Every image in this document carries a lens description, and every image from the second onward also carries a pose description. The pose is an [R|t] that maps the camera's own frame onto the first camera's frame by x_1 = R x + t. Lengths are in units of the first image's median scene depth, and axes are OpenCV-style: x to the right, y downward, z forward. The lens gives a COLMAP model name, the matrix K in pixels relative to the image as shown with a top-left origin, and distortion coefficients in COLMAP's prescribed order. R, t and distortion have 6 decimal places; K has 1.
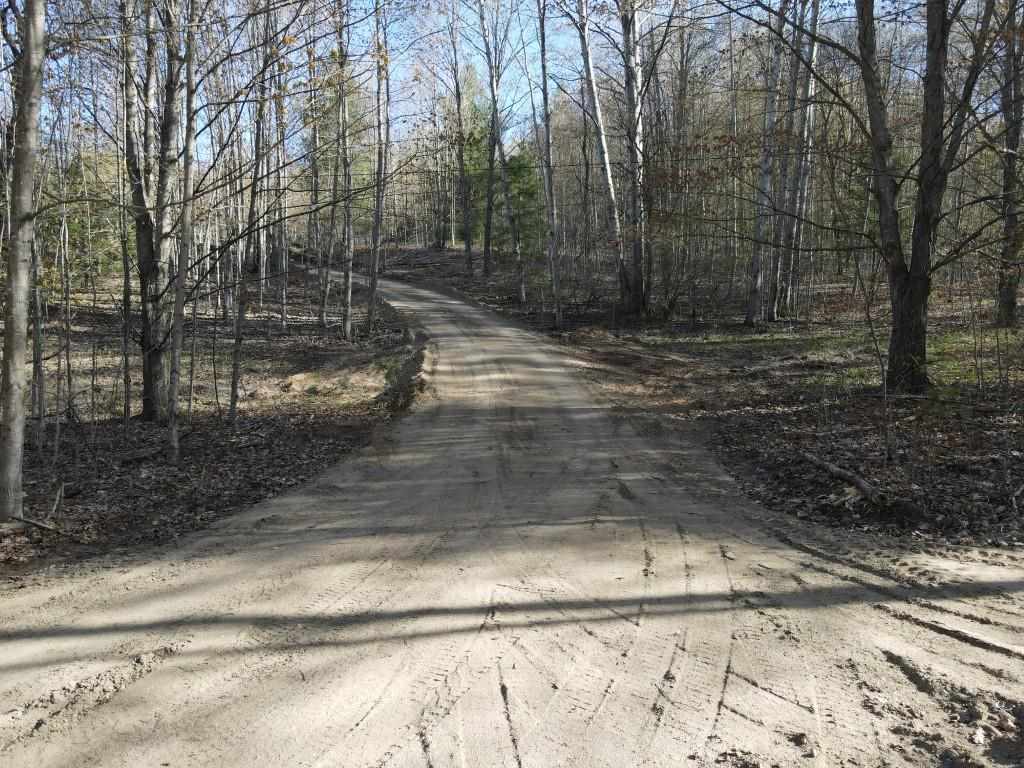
lens RADIAL K [[731.7, 0, 512.0], [0, 731.7, 384.0], [0, 0, 1]] dist [0.004962, 0.000296]
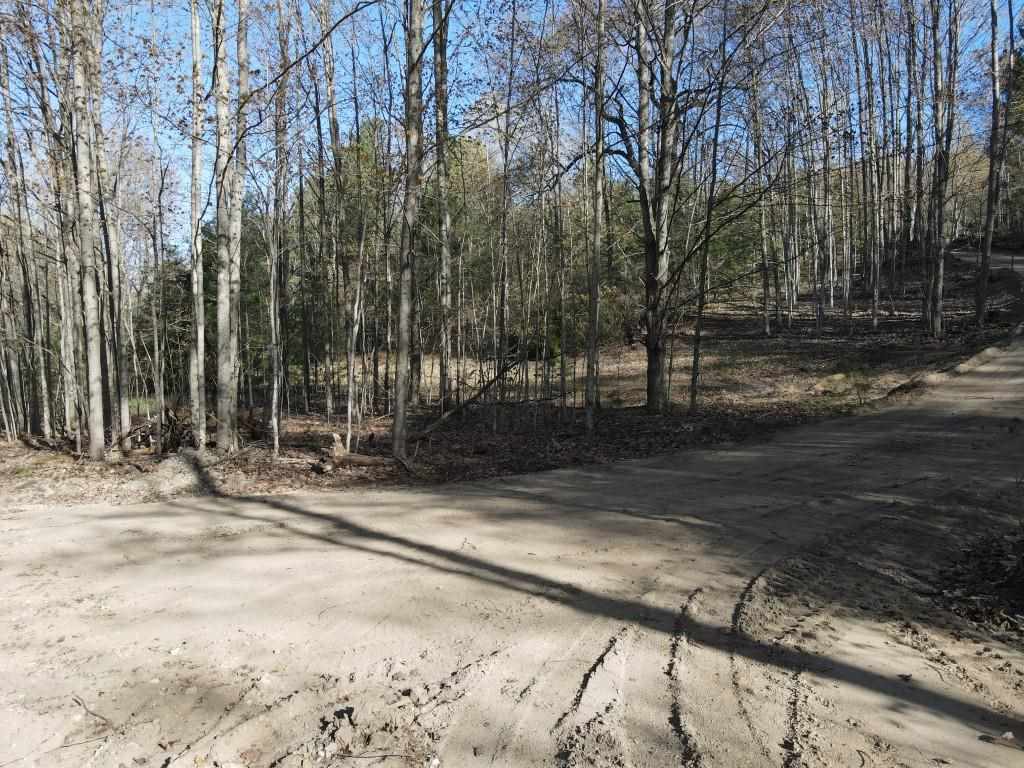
lens RADIAL K [[731.7, 0, 512.0], [0, 731.7, 384.0], [0, 0, 1]] dist [0.004962, 0.000296]
pose [[0.618771, 0.026759, -0.785116, 1.073374], [-0.028331, 0.999530, 0.011738, 0.000481], [0.785061, 0.014980, 0.619238, 0.326211]]
